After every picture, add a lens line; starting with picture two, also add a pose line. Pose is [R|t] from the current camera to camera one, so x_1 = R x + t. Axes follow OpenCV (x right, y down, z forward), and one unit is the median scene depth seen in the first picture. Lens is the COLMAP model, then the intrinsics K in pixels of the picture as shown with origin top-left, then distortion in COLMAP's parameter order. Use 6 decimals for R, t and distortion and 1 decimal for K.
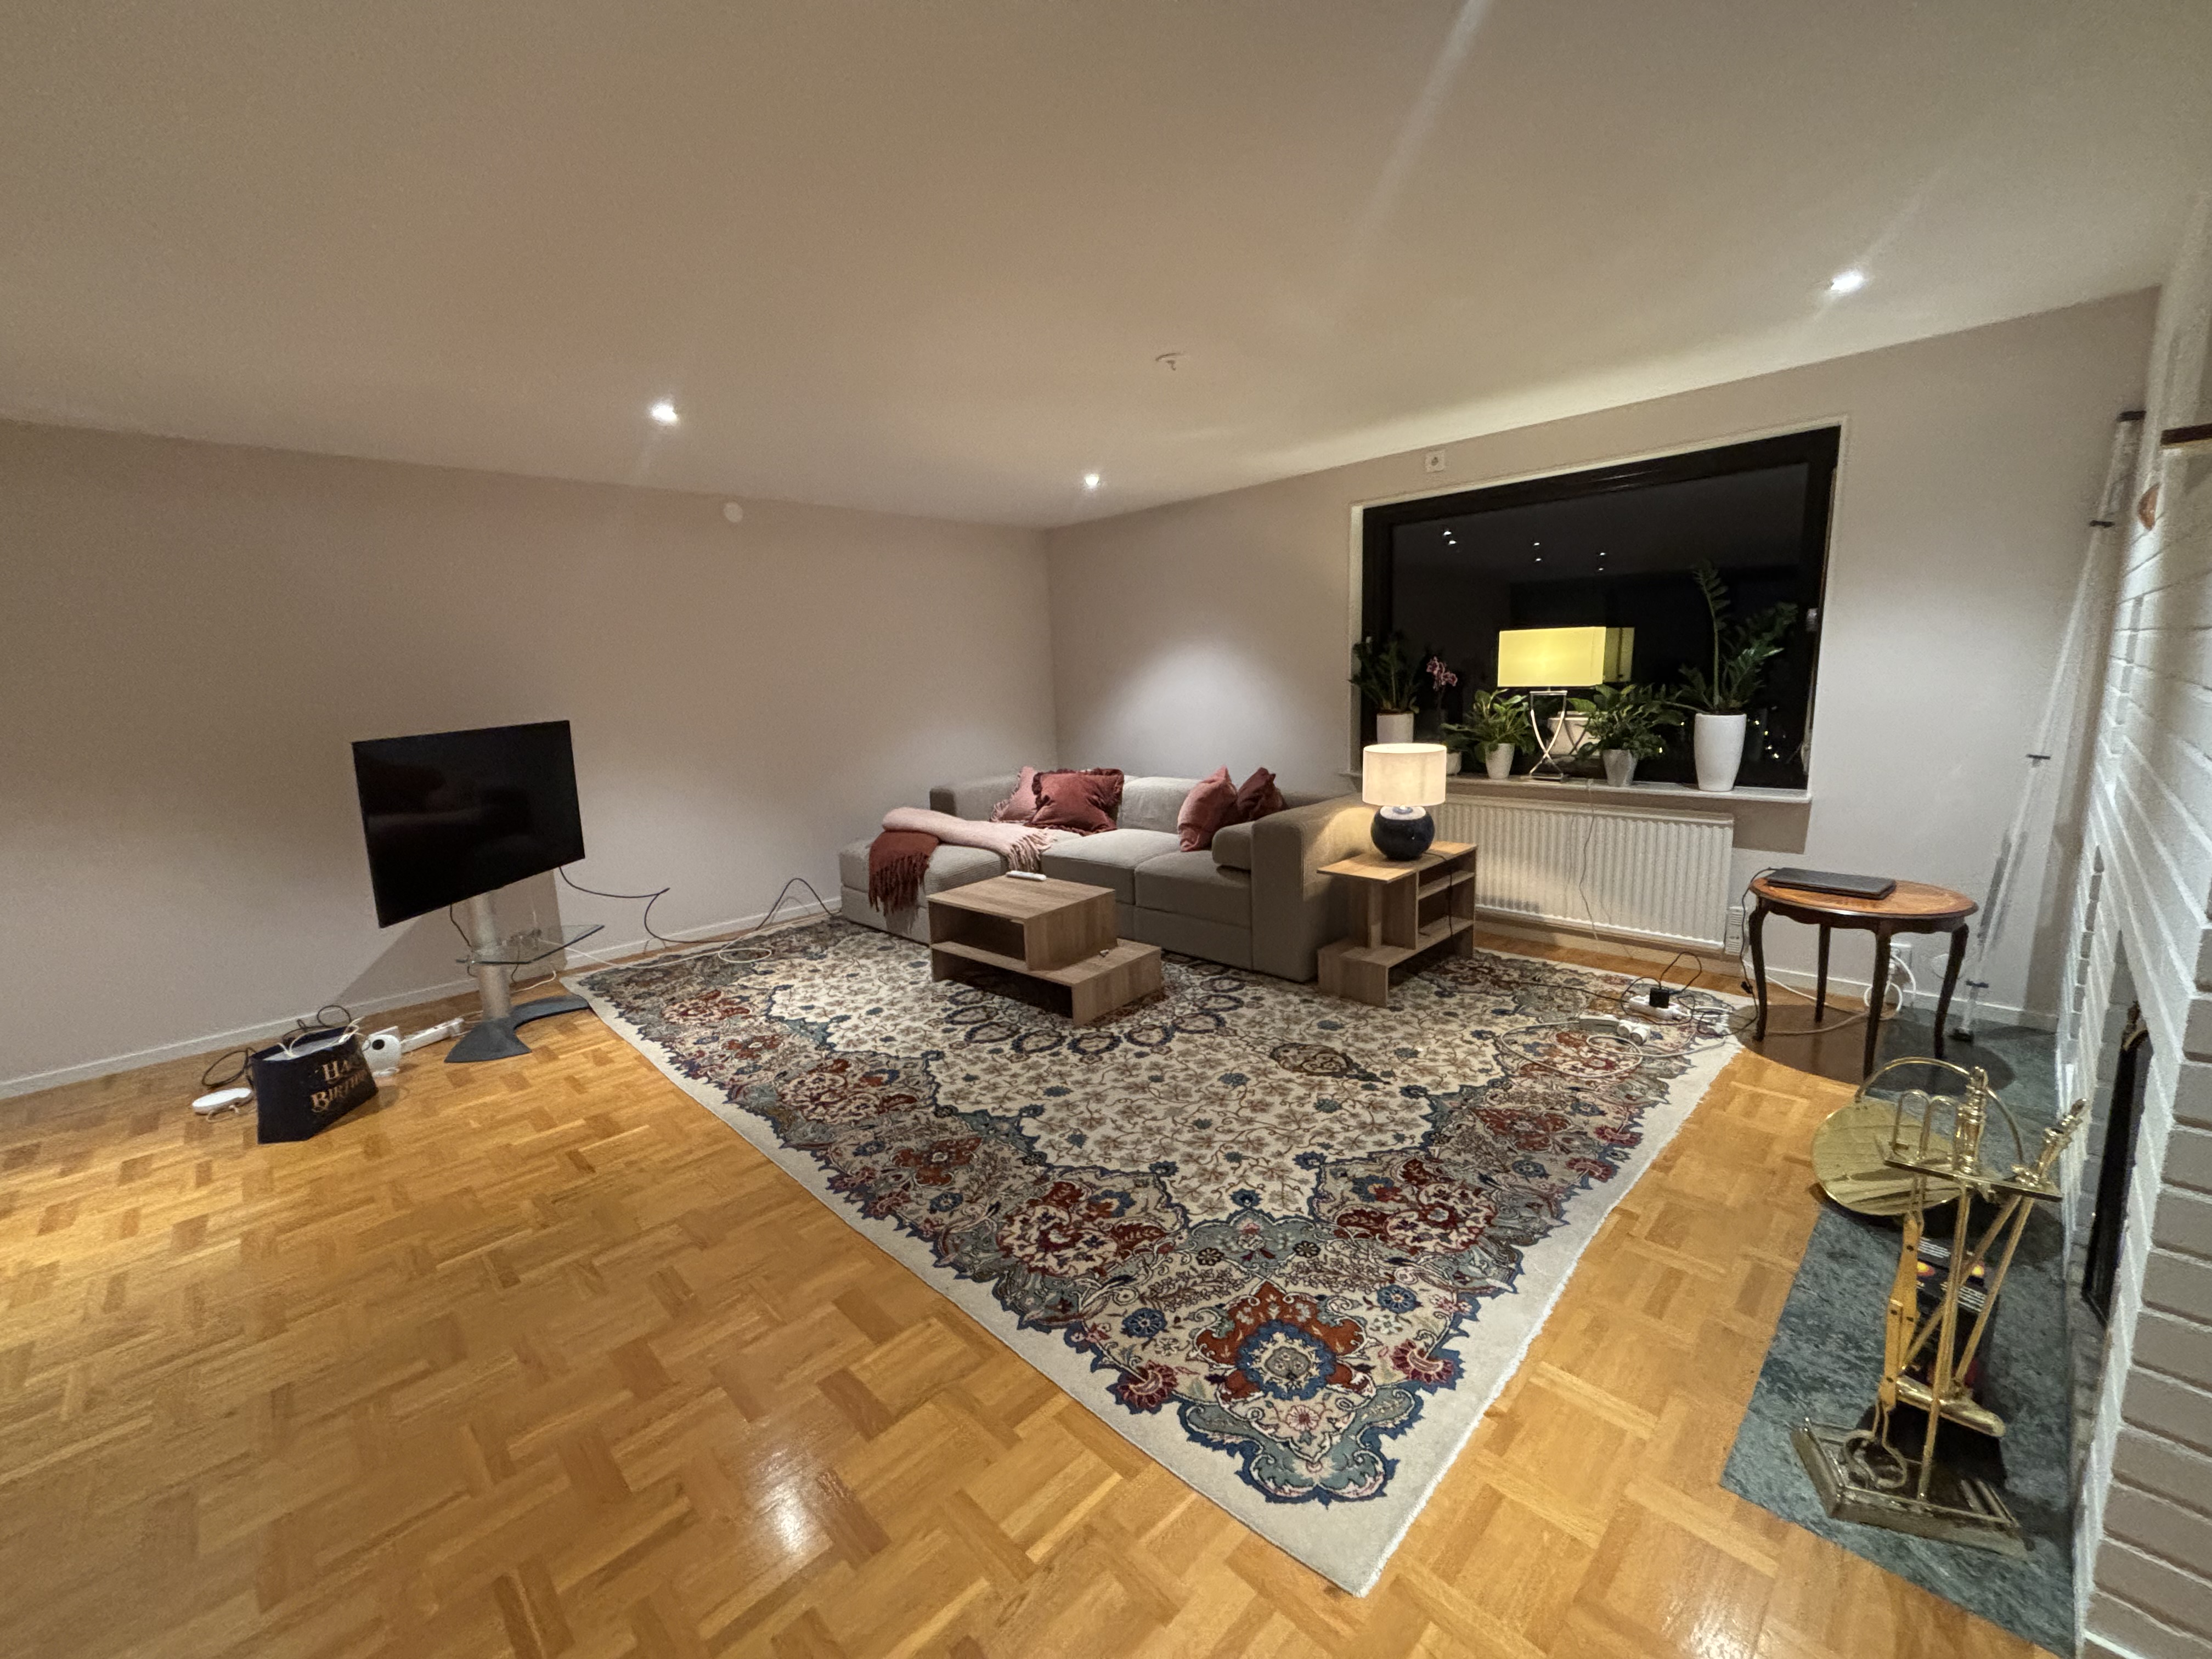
lens RADIAL K [[900.3, 0, 1076.6], [0, 900.3, 850.2], [0, 0, 1]] dist [-0.002429, -0.001768]
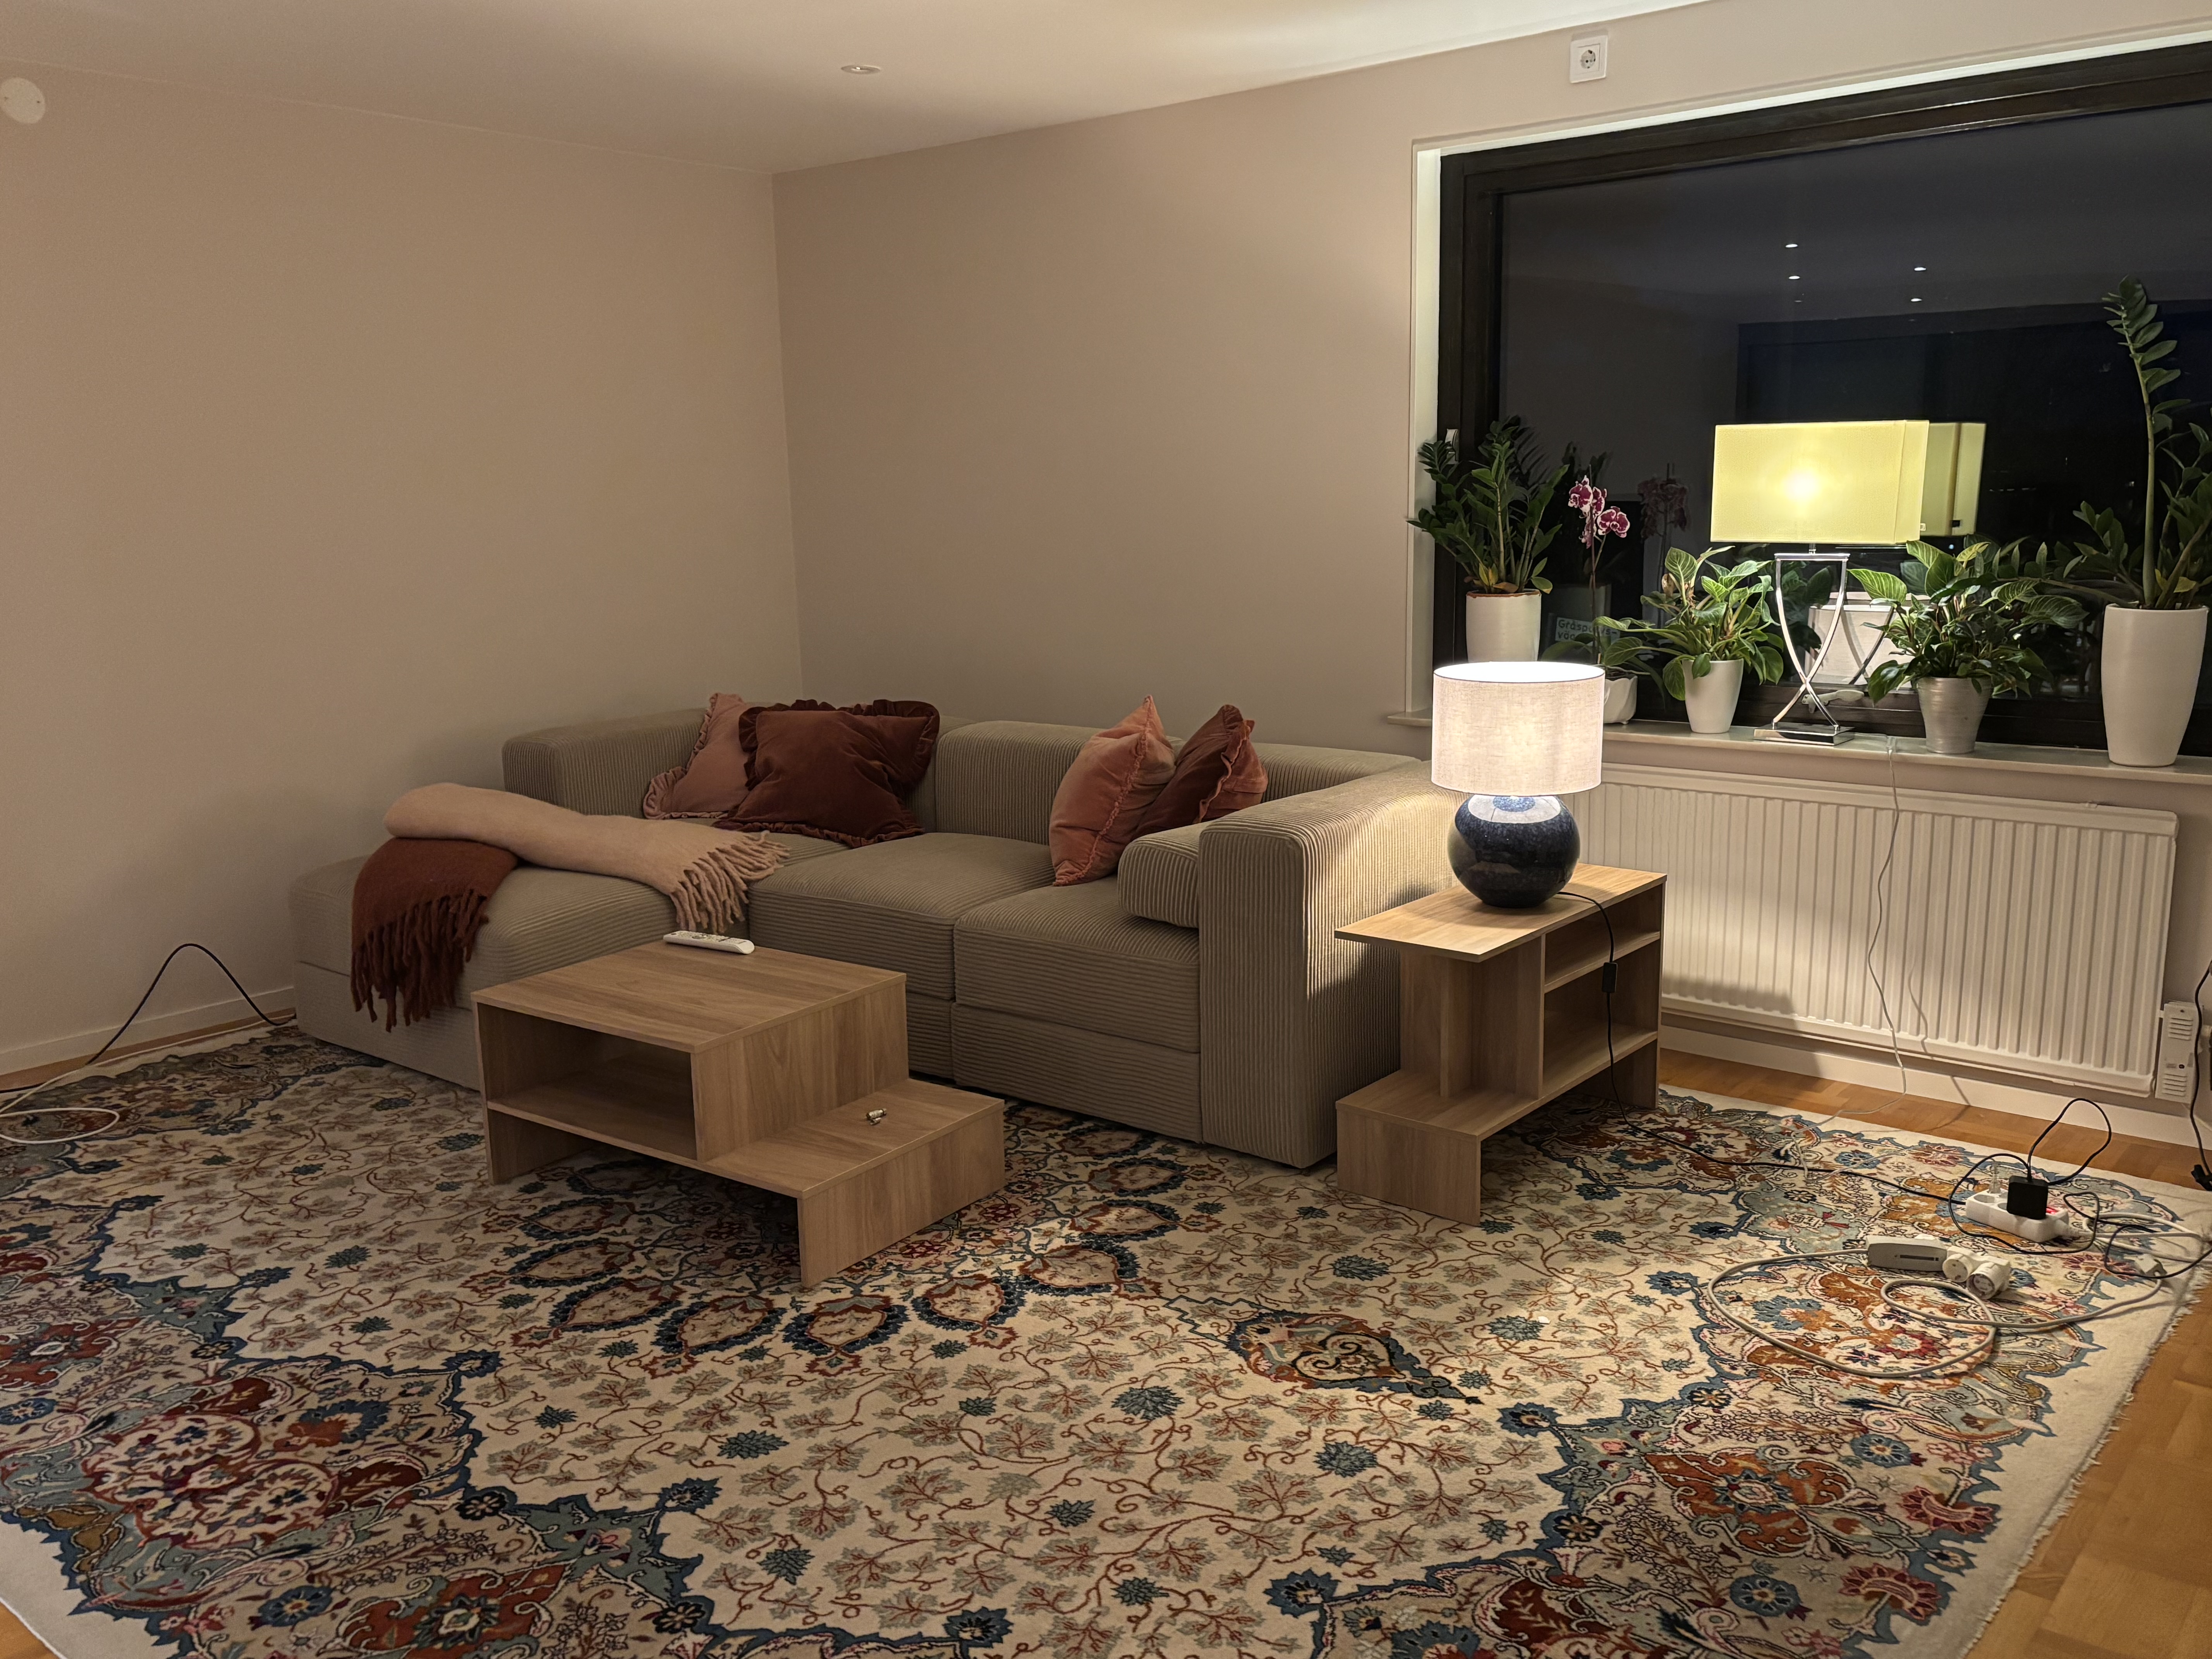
lens RADIAL K [[1859.5, 0, 1092.3], [0, 1859.5, 900.8], [0, 0, 1]] dist [0.004358, 0.041813]
pose [[0.993186, -0.002555, 0.116512, 0.037551], [-0.000118, 0.999737, 0.022925, -0.019412], [-0.116540, -0.022783, 0.992925, 0.073563]]
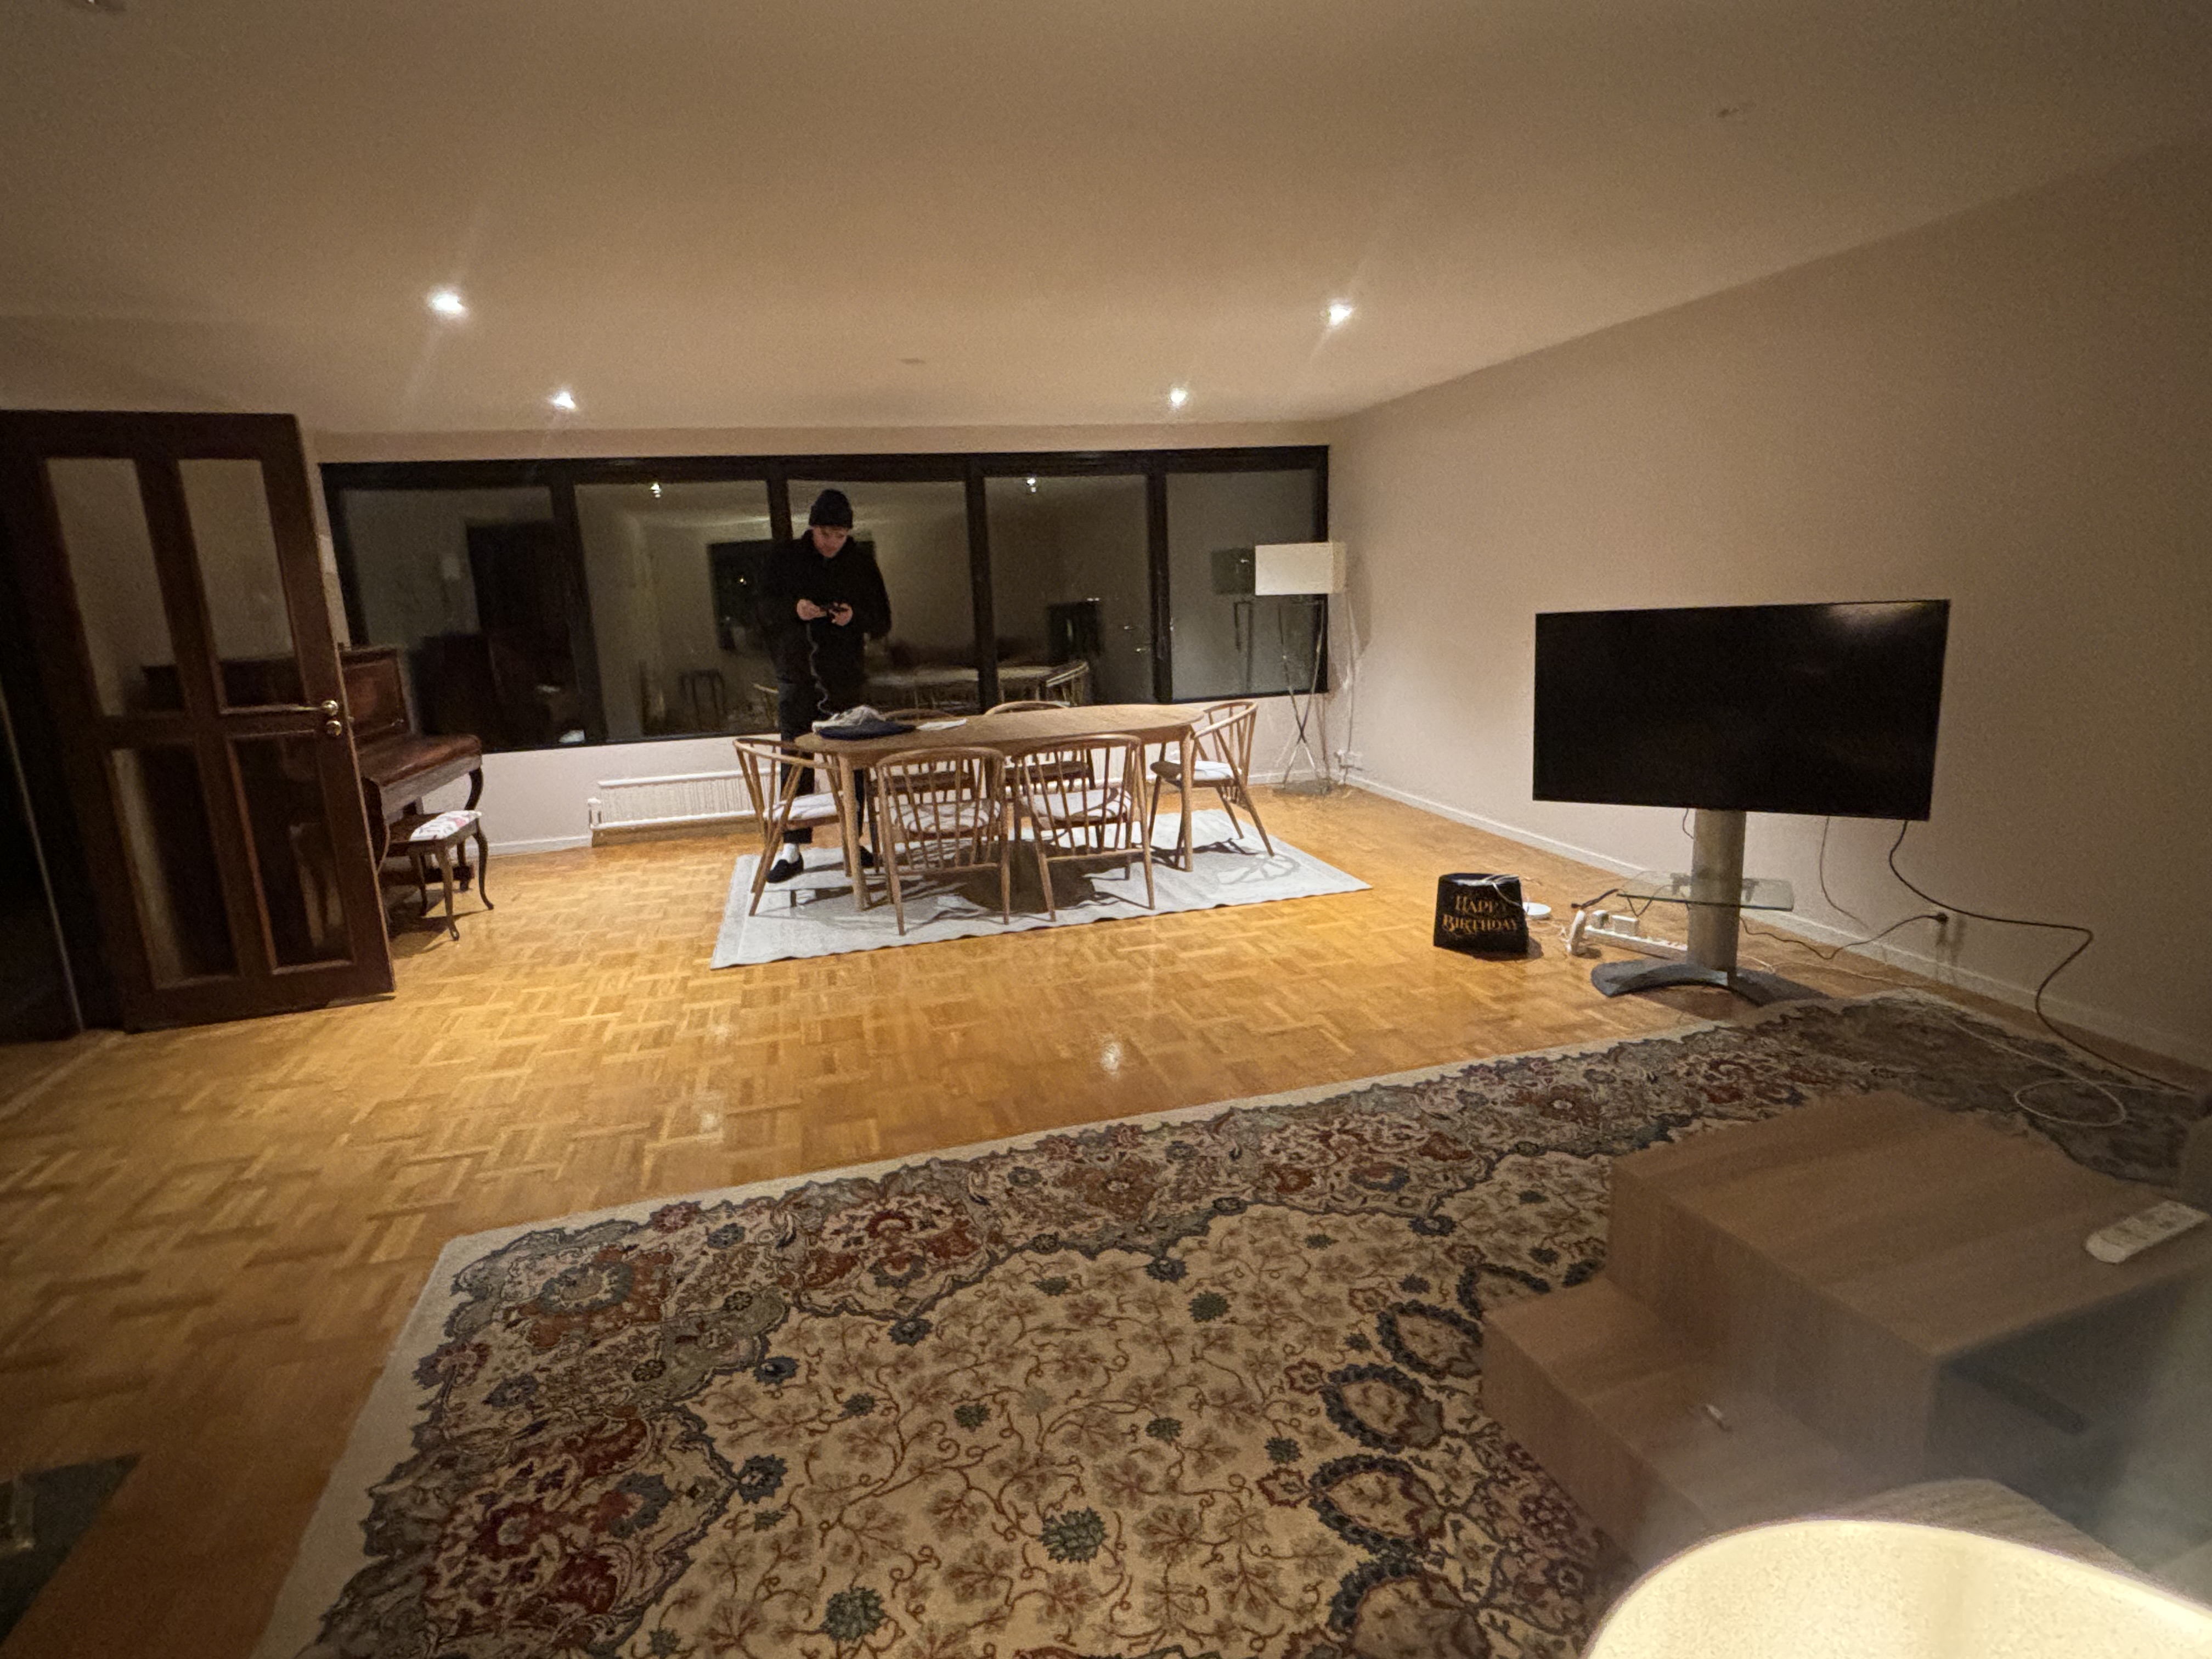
lens RADIAL K [[1125.2, 0, 1115.0], [0, 1125.2, 825.7], [0, 0, 1]] dist [-0.009768, 0.000946]
pose [[-0.456535, 0.250505, -0.853711, 0.540324], [-0.112500, 0.935588, 0.334691, -0.261314], [0.882564, 0.248841, -0.398947, 1.117567]]
